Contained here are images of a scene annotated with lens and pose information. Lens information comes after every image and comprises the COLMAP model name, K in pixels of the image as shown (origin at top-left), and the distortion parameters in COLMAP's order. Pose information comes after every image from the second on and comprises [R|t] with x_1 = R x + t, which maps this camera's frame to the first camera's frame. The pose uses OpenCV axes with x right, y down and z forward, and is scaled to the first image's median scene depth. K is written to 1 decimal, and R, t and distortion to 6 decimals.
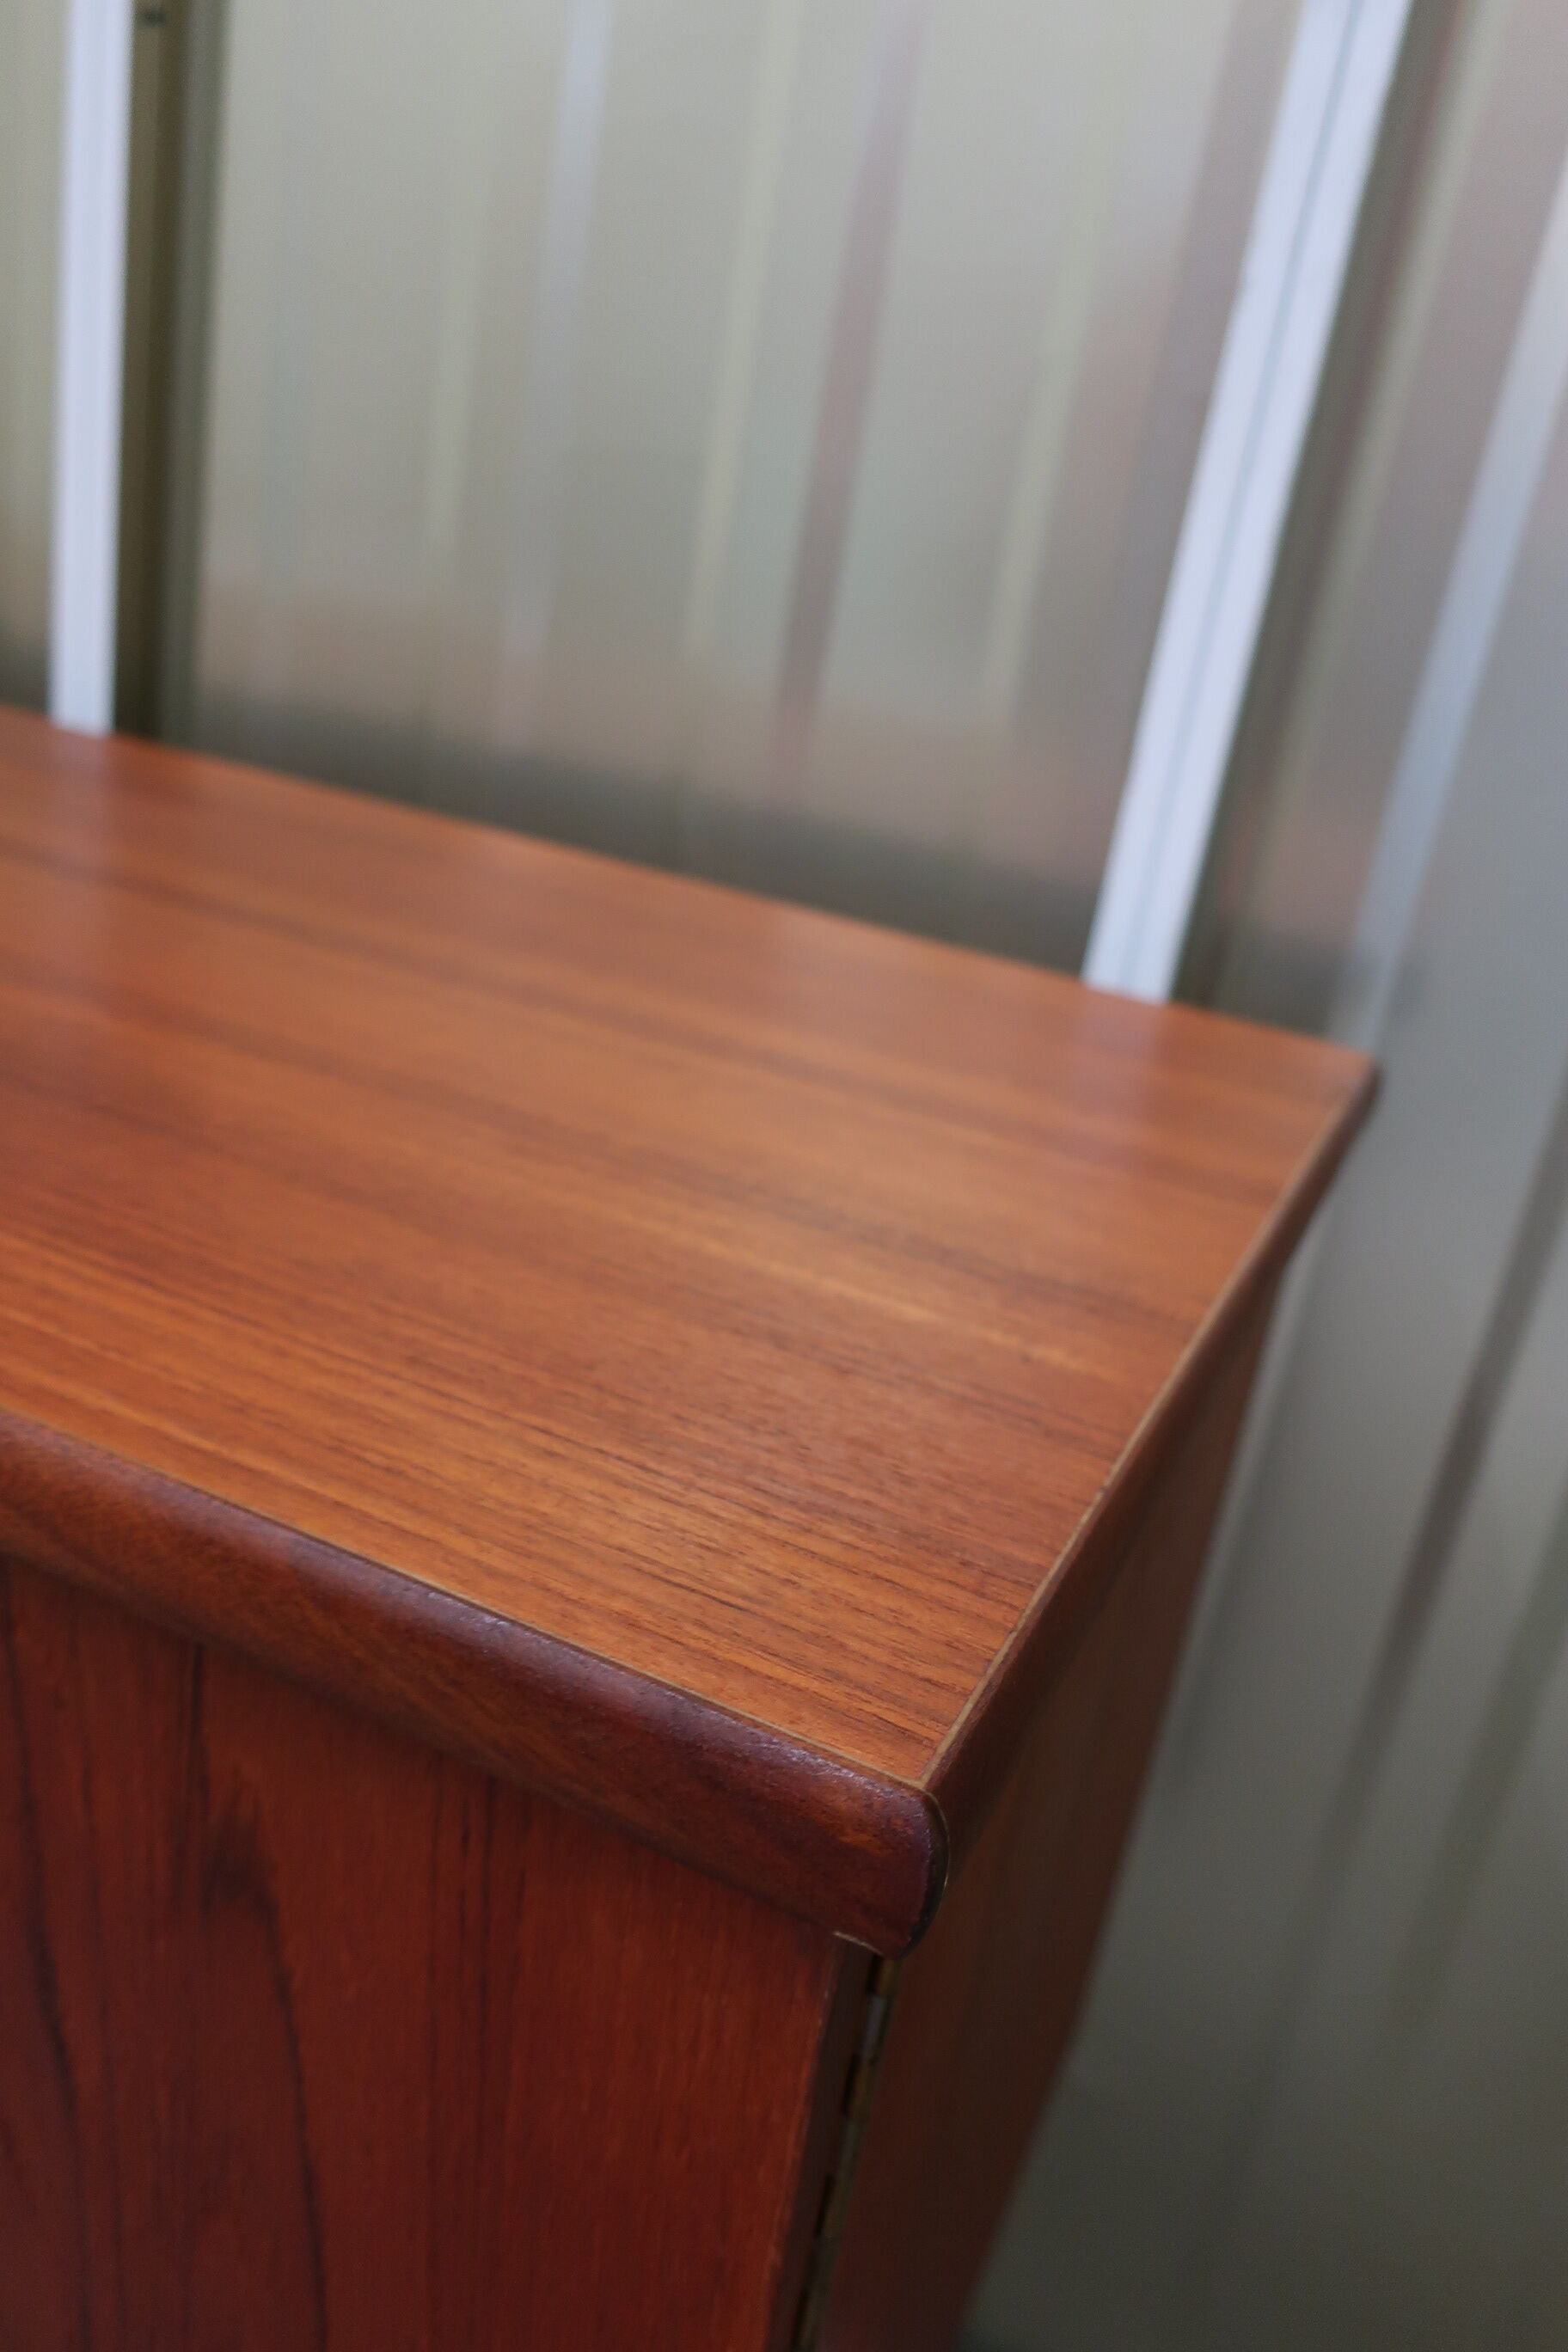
lens RADIAL K [[1868.5, 0, 791.6], [0, 1868.5, 1179.3], [0, 0, 1]] dist [-0.001112, 0.009626]
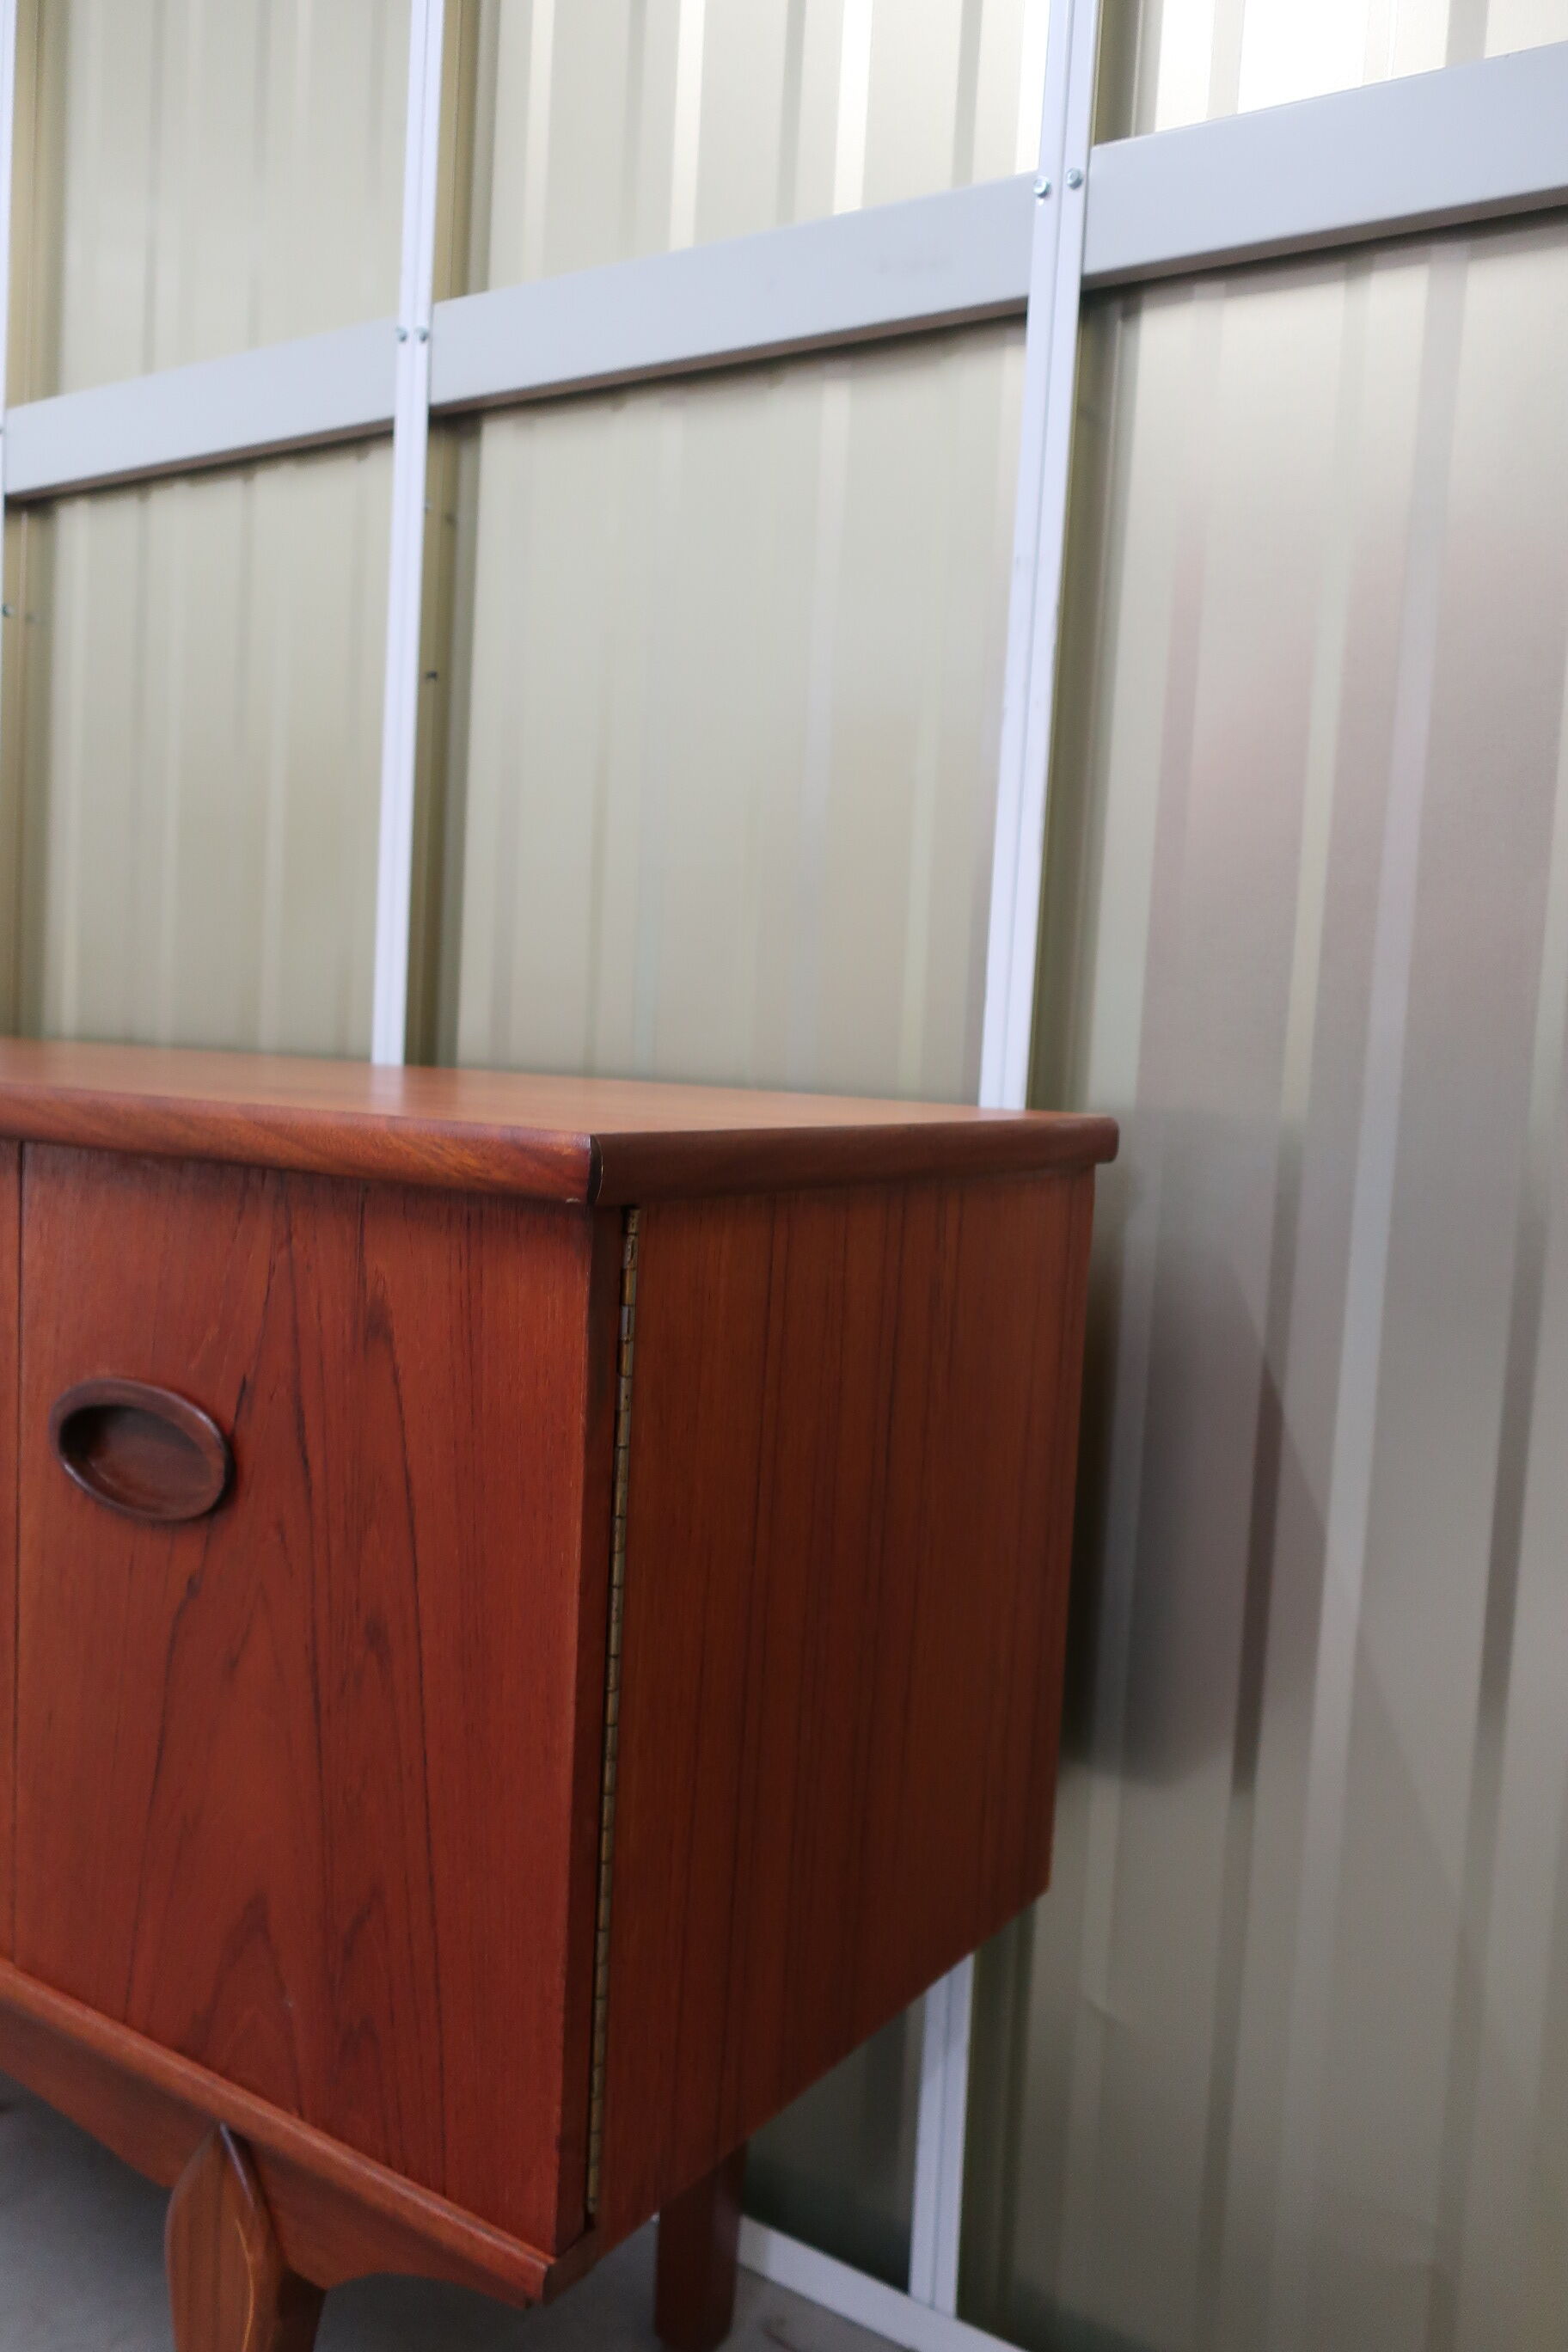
lens RADIAL K [[1868.5, 0, 776.5], [0, 1868.5, 1178.4], [0, 0, 1]] dist [-0.001112, 0.009626]
pose [[0.980415, -0.088365, -0.176005, 0.593603], [0.031565, 0.952641, -0.302455, 0.897327], [0.194396, 0.290976, 0.936773, -1.086746]]
